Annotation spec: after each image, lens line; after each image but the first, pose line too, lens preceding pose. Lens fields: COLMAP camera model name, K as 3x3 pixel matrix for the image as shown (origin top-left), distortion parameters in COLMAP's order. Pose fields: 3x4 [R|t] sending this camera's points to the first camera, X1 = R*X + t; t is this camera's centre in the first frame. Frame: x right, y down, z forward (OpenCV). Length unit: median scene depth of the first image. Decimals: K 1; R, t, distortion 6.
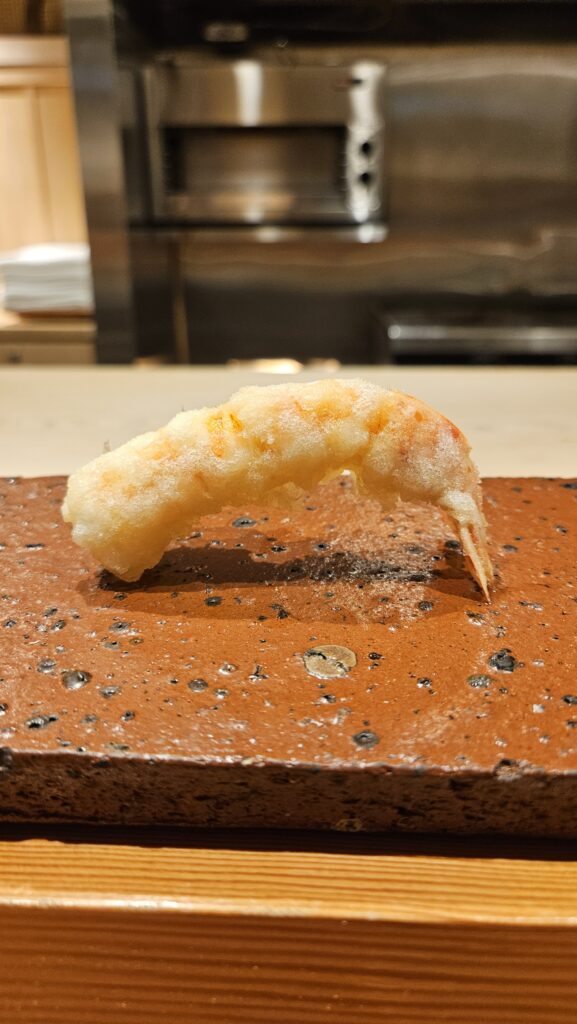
lens RADIAL K [[738.2, 0, 288.5], [0, 738.2, 512.0], [0, 0, 1]] dist [0.014322, -0.038556]
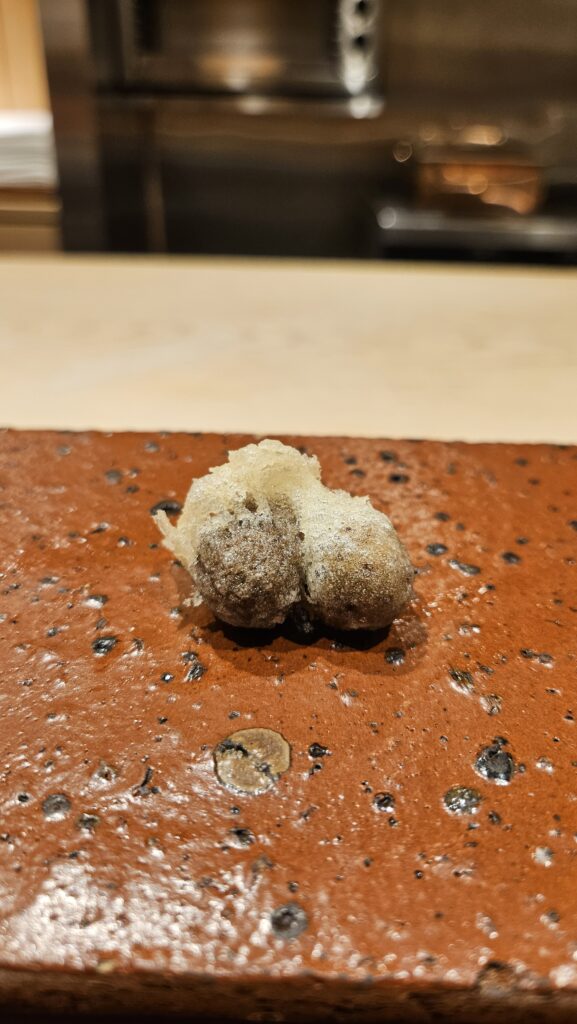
lens RADIAL K [[762.6, 0, 288.5], [0, 762.6, 512.0], [0, 0, 1]] dist [-0.032855, 0.001630]
pose [[0.999540, 0.018519, 0.024001, 0.080285], [-0.021591, 0.990636, 0.134813, -0.153055], [-0.021280, -0.135269, 0.990580, 0.368003]]
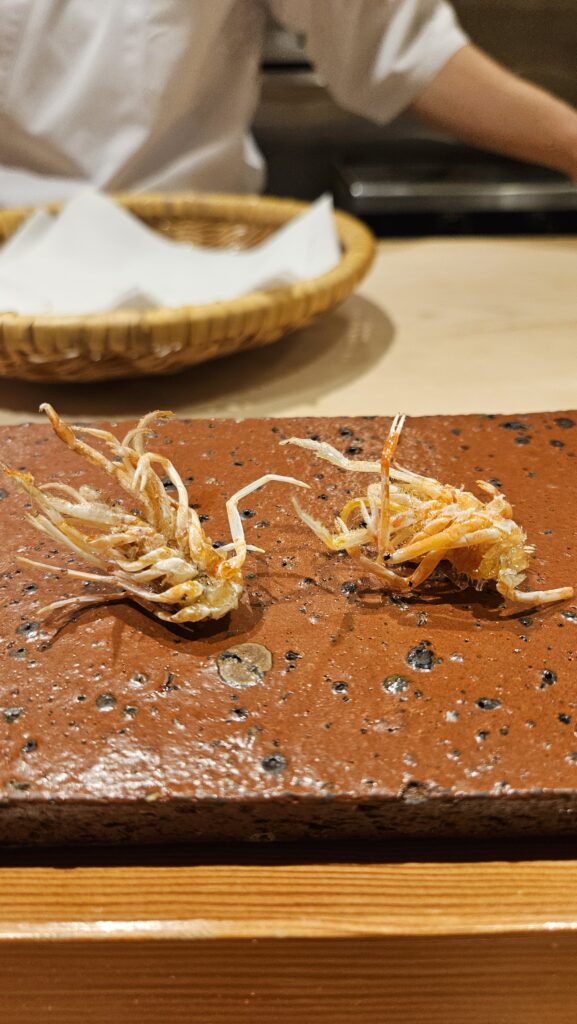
lens RADIAL K [[738.2, 0, 288.5], [0, 738.2, 512.0], [0, 0, 1]] dist [0.014322, -0.038556]
pose [[0.998606, -0.031858, 0.042081, 0.092189], [0.023824, 0.983520, 0.179224, -0.196719], [-0.047097, -0.177972, 0.982908, 0.091870]]
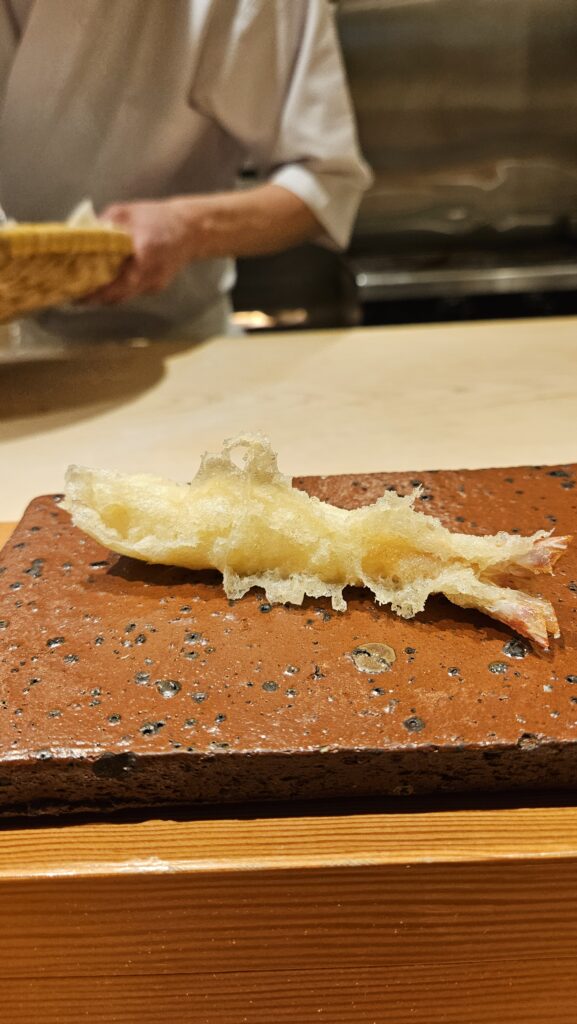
lens RADIAL K [[738.2, 0, 288.5], [0, 738.2, 512.0], [0, 0, 1]] dist [0.014322, -0.038556]
pose [[0.997650, -0.059117, 0.034641, -0.131185], [0.056521, 0.995828, 0.071643, -0.153594], [-0.038732, -0.069517, 0.996829, -0.218304]]
